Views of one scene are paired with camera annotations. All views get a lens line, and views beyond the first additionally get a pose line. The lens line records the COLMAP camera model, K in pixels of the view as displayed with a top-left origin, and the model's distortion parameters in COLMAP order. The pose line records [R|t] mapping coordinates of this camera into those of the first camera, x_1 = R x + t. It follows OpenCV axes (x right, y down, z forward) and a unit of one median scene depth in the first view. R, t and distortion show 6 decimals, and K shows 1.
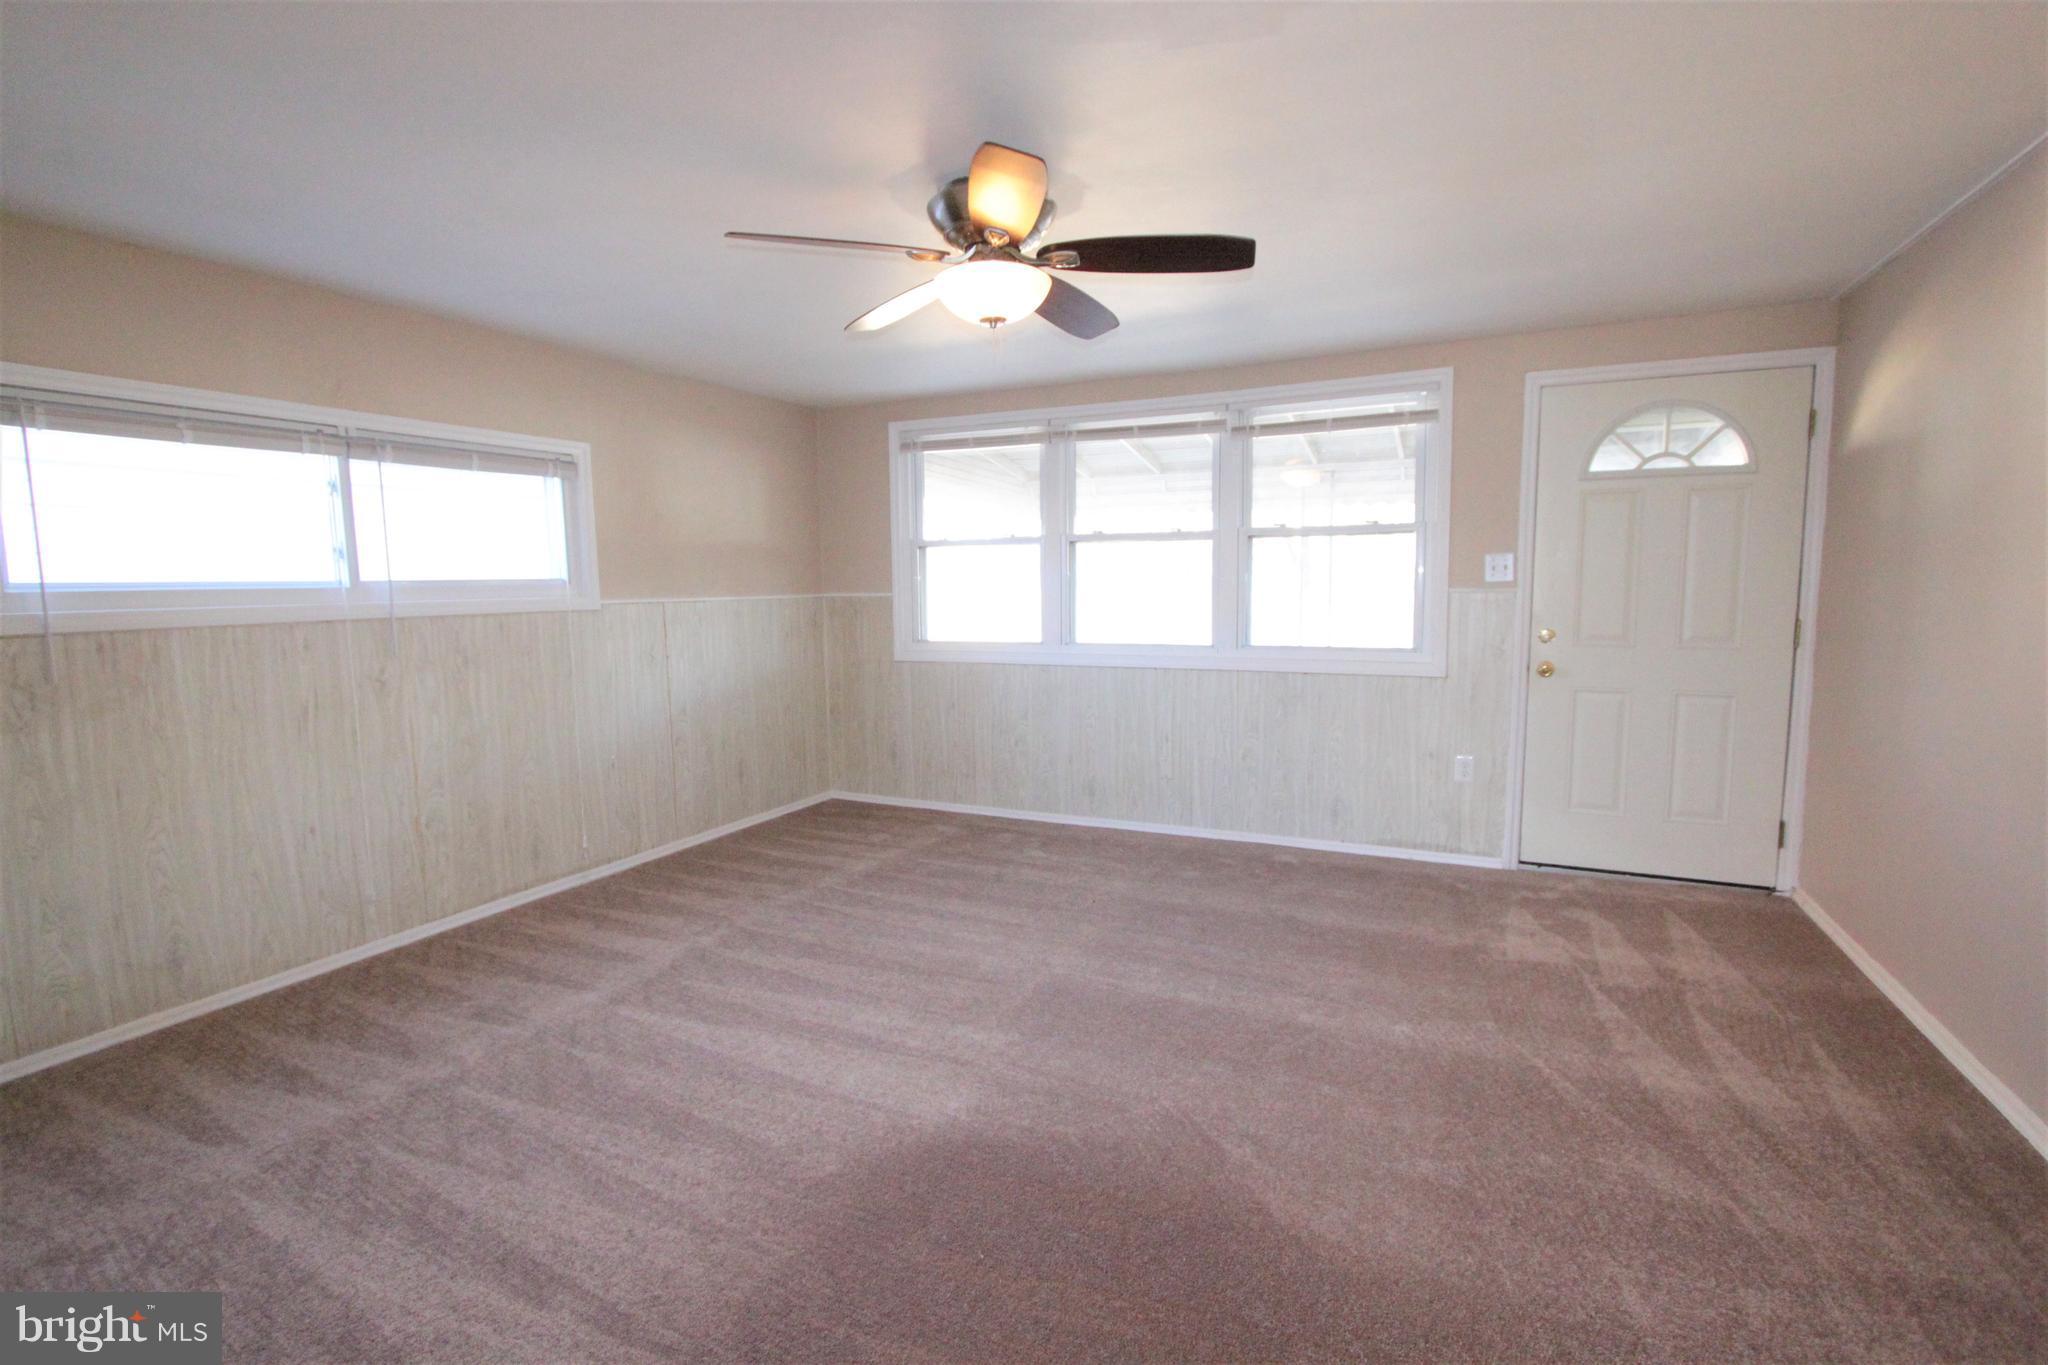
lens RADIAL K [[970.8, 0, 1024.0], [0, 970.8, 682.5], [0, 0, 1]] dist [-0.012065, 0.000098]
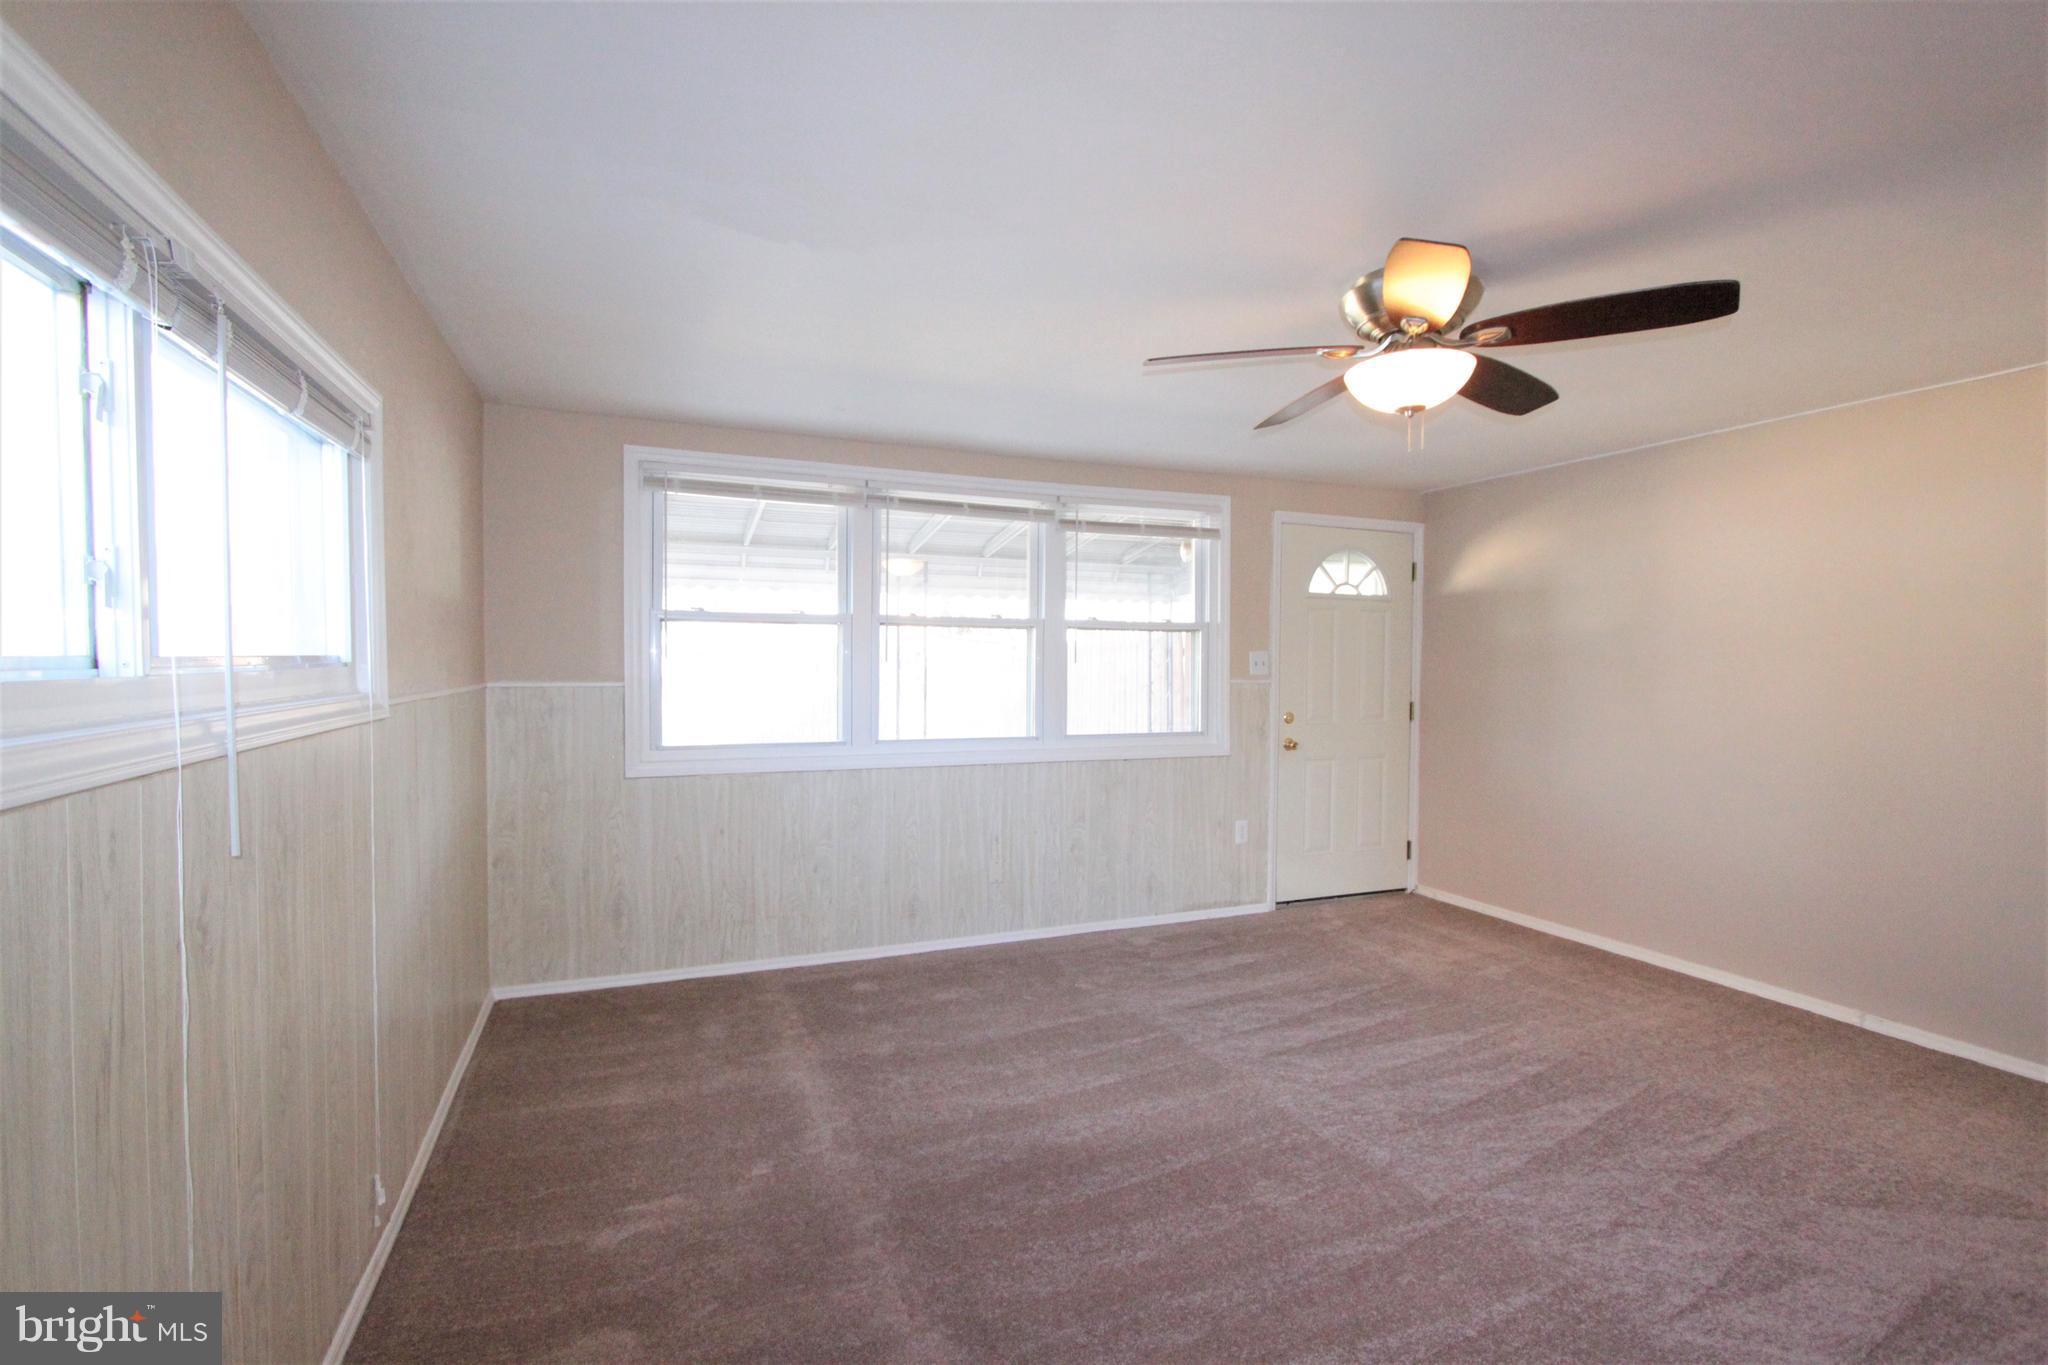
lens RADIAL K [[942.6, 0, 1021.1], [0, 942.6, 679.2], [0, 0, 1]] dist [-0.018698, 0.002045]
pose [[0.662881, 0.003319, 0.748718, -0.577127], [0.063998, 0.996079, -0.061076, -0.043029], [-0.745985, 0.088402, 0.660069, 0.422089]]
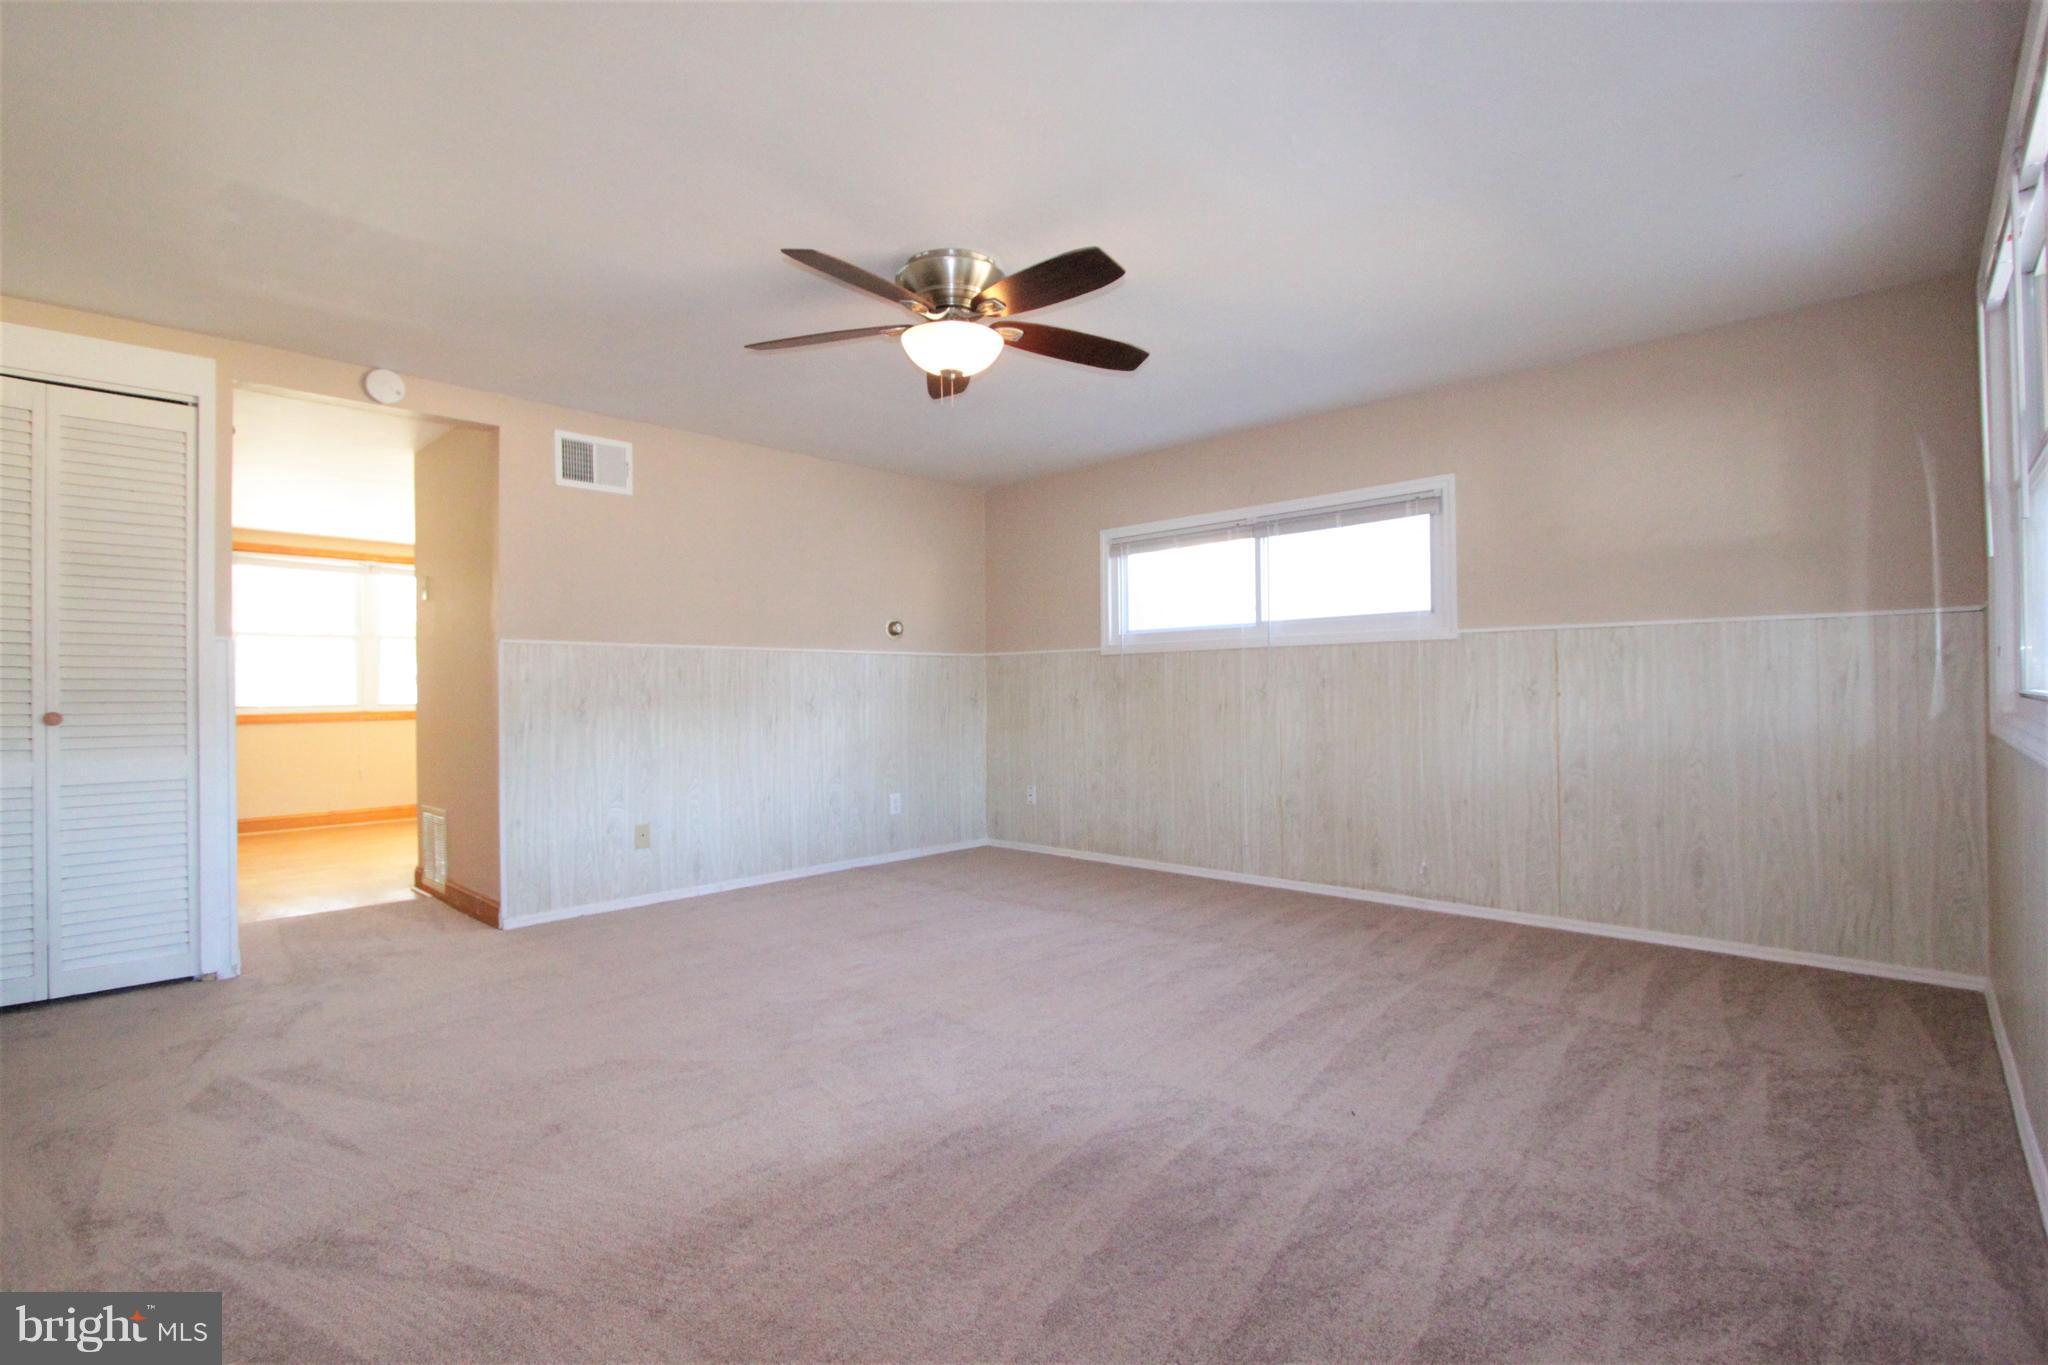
lens RADIAL K [[942.6, 0, 1021.1], [0, 942.6, 679.2], [0, 0, 1]] dist [-0.018698, 0.002045]
pose [[-0.305313, 0.006437, -0.952230, 0.605588], [-0.088183, 0.995489, 0.035004, -0.029659], [0.948160, 0.094658, -0.303368, 0.879276]]
